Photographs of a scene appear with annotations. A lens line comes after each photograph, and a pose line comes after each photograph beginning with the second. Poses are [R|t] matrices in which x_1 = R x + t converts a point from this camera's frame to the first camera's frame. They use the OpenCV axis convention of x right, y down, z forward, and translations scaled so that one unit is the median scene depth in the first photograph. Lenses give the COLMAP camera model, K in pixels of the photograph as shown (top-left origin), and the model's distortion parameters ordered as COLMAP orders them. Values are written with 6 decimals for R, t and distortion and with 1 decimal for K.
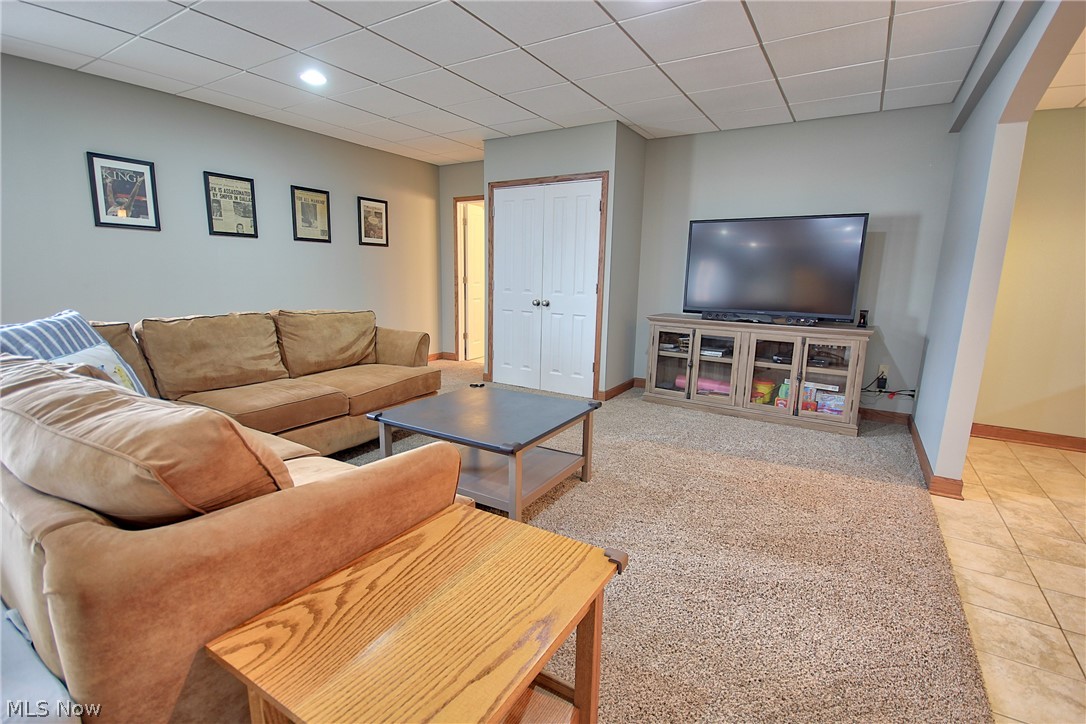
lens RADIAL K [[501.5, 0, 543.5], [0, 501.5, 364.6], [0, 0, 1]] dist [-0.004933, -0.001614]
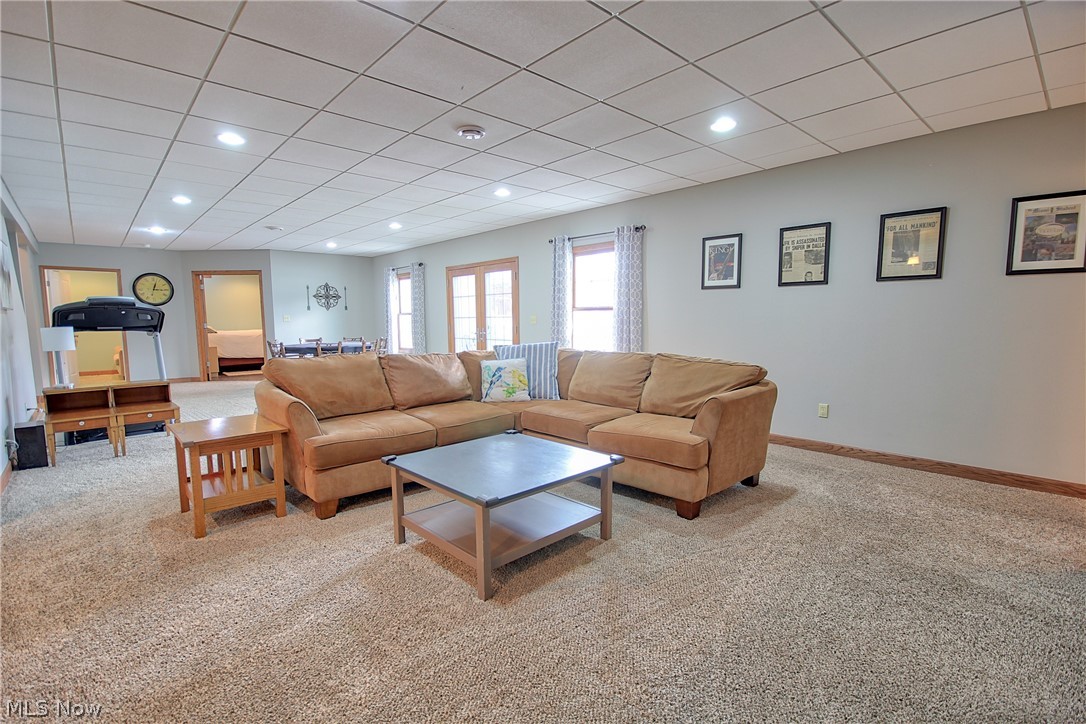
lens RADIAL K [[501.5, 0, 542.6], [0, 501.5, 365.4], [0, 0, 1]] dist [-0.004933, -0.001614]
pose [[-0.260660, 0.074305, -0.962567, 0.502482], [-0.170423, 0.977835, 0.121634, -0.137739], [0.950270, 0.195749, -0.242219, 0.806559]]
